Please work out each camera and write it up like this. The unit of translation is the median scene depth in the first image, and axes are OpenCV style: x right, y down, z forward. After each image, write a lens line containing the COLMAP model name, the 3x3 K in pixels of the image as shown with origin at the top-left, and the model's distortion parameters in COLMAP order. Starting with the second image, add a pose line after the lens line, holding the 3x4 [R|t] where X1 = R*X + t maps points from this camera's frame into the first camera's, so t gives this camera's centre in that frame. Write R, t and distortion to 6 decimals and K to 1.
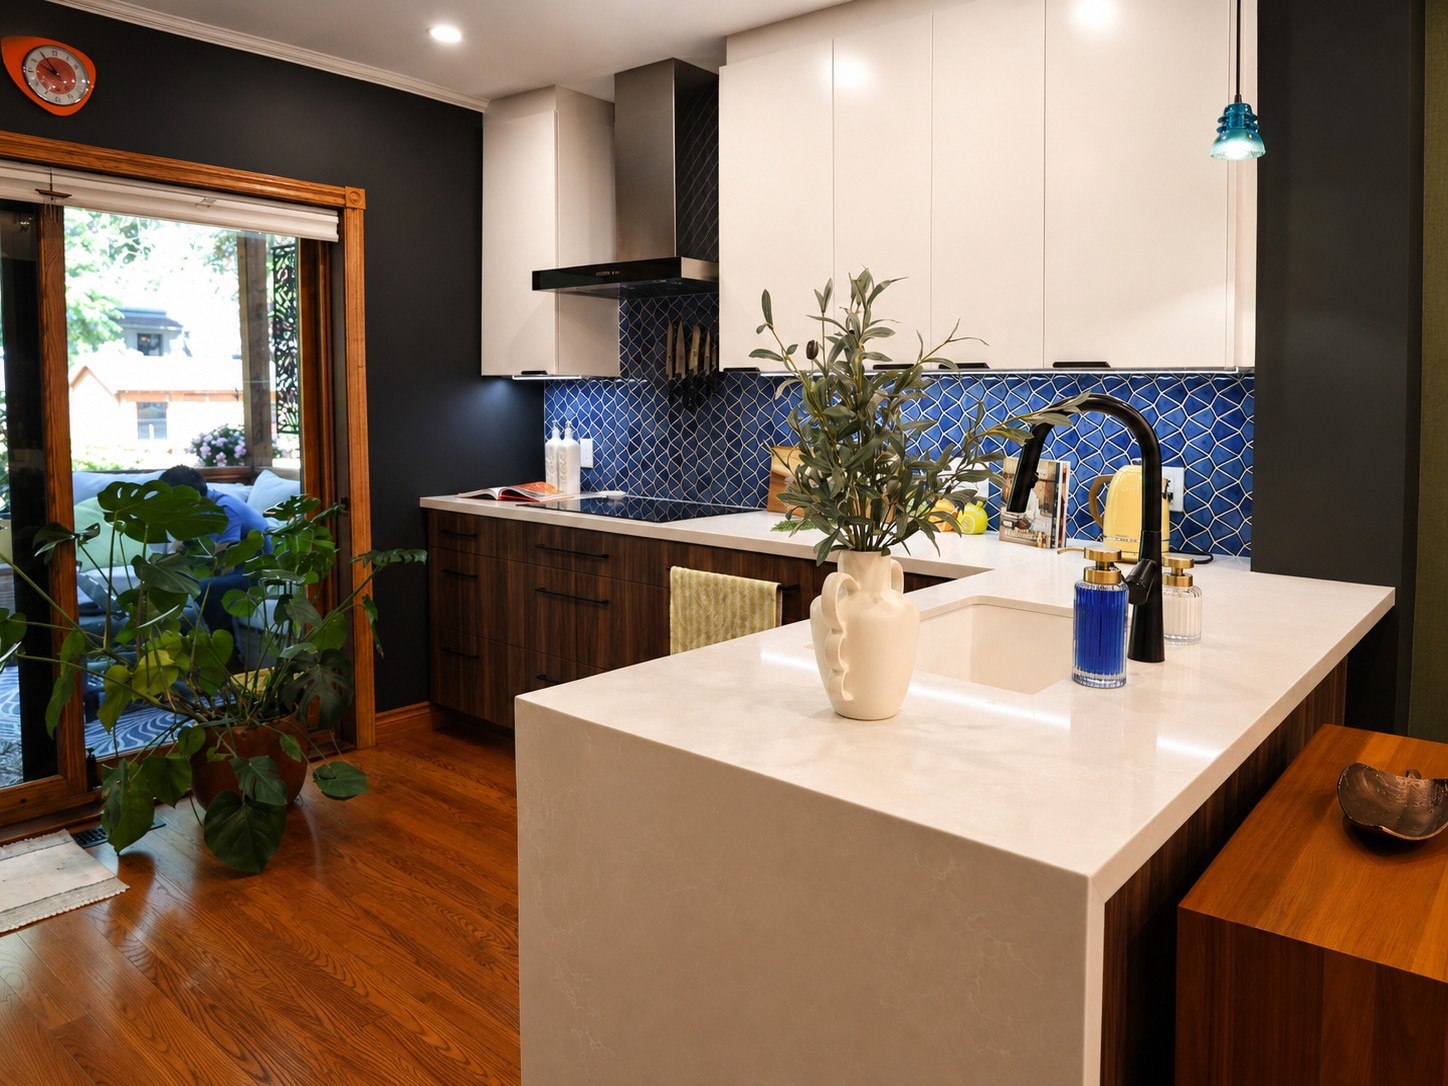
lens RADIAL K [[1022.1, 0, 724.0], [0, 1022.1, 543.0], [0, 0, 1]] dist [0.004359, 0.002075]
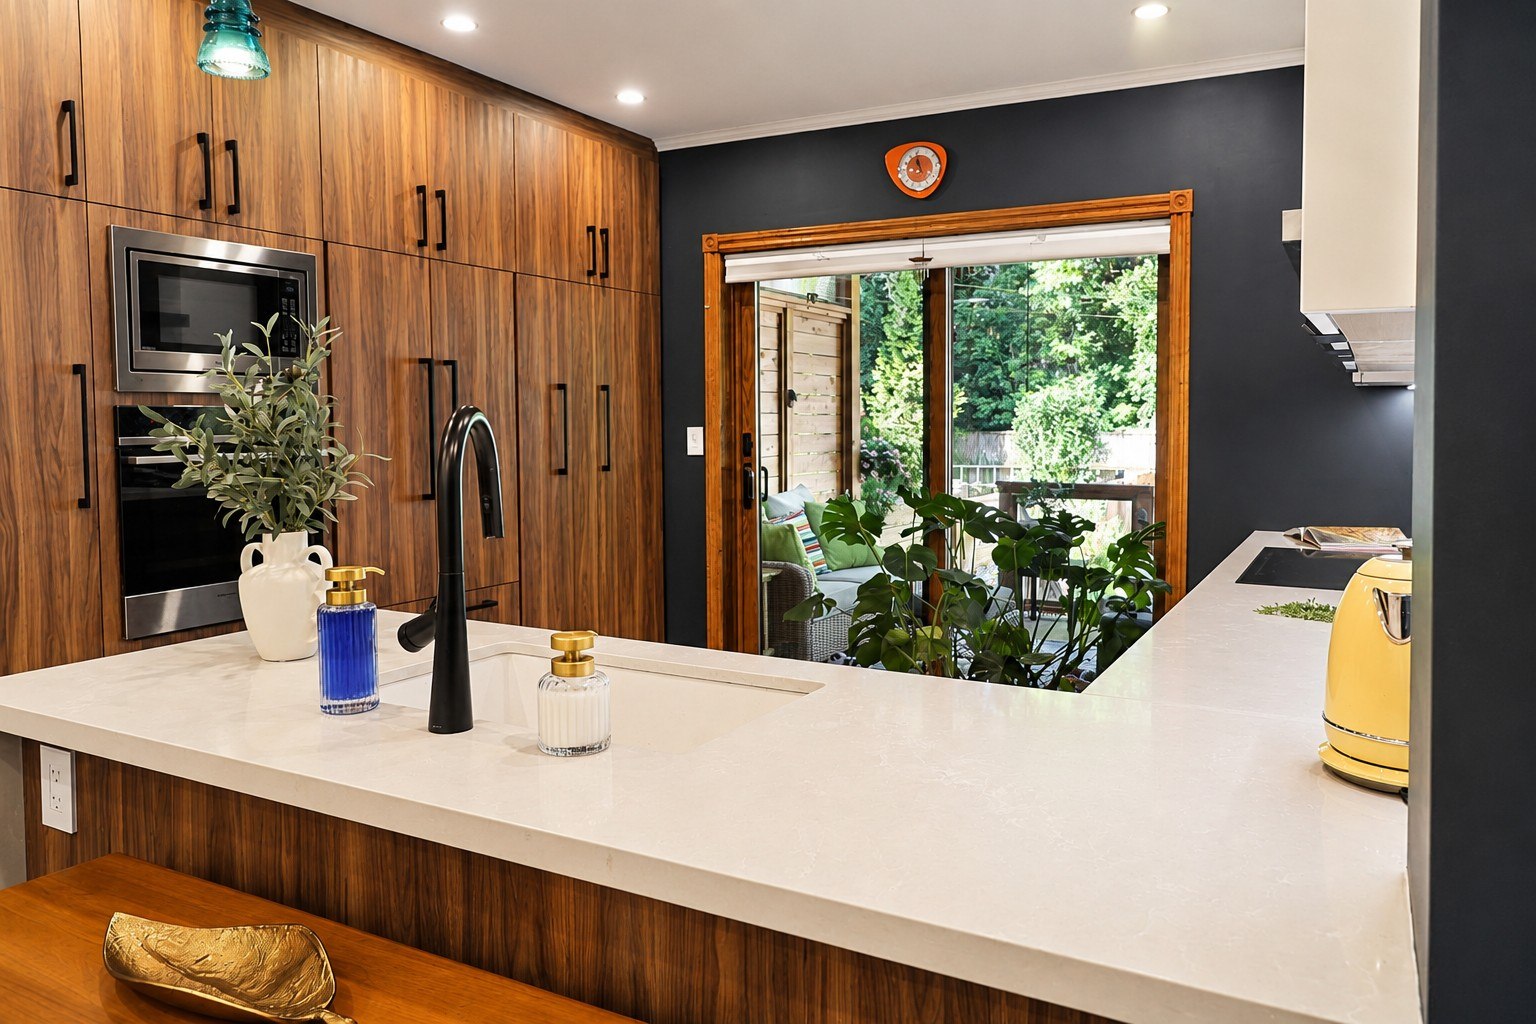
lens RADIAL K [[1100.2, 0, 768.0], [0, 1100.2, 512.0], [0, 0, 1]] dist [0.000510, 0.000770]
pose [[0.206495, 0.080962, -0.975092, 0.704885], [-0.141005, 0.988630, 0.052225, -0.069752], [0.968234, 0.126708, 0.215564, 0.568011]]
